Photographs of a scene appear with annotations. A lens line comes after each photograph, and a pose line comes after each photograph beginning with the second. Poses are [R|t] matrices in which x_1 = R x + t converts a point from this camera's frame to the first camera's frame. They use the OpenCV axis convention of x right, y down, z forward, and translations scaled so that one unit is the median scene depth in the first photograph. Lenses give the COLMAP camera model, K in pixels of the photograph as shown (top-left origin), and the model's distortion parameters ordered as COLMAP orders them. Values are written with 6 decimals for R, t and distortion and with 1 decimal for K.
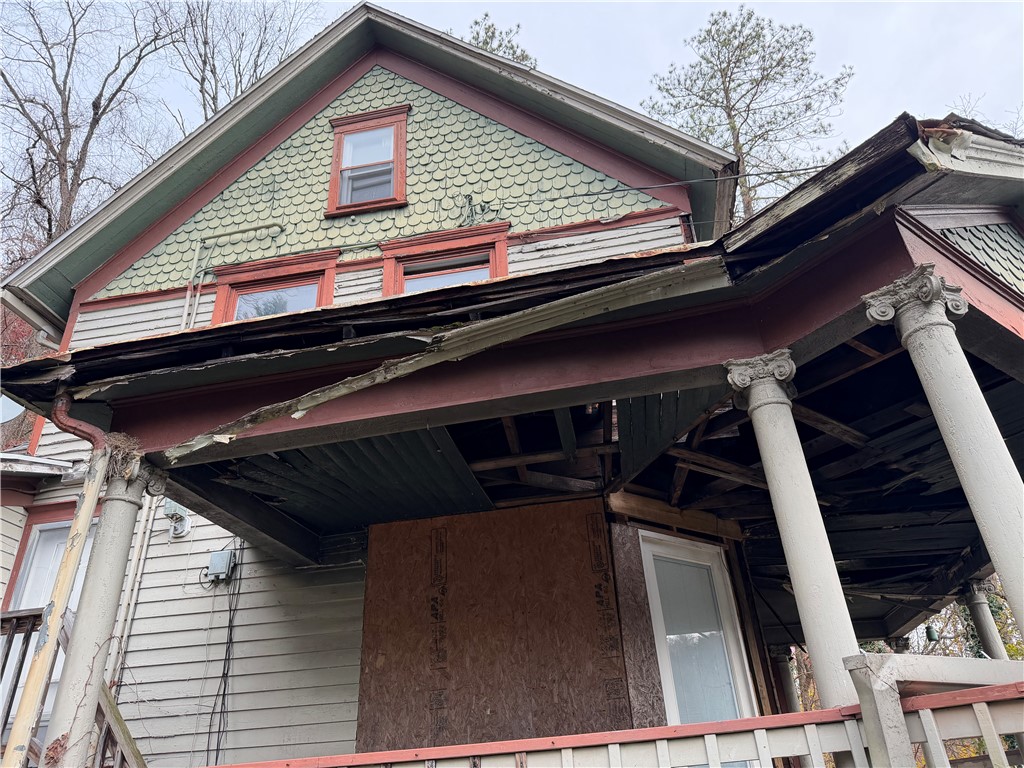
lens RADIAL K [[730.9, 0, 511.0], [0, 730.9, 384.7], [0, 0, 1]] dist [0.041778, -0.039388]
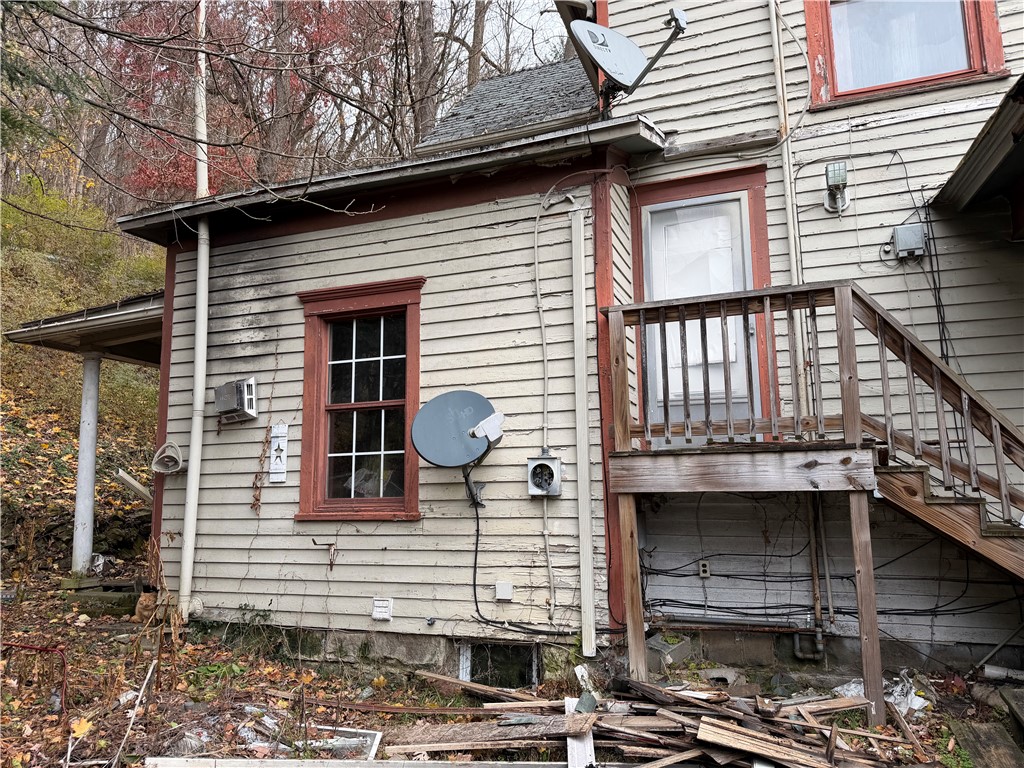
lens RADIAL K [[730.9, 0, 510.8], [0, 730.9, 386.8], [0, 0, 1]] dist [0.041778, -0.039388]
pose [[0.984204, 0.010617, -0.176721, -0.701553], [0.057445, 0.925039, 0.375504, 0.048705], [0.167461, -0.379724, 0.909817, 0.052415]]
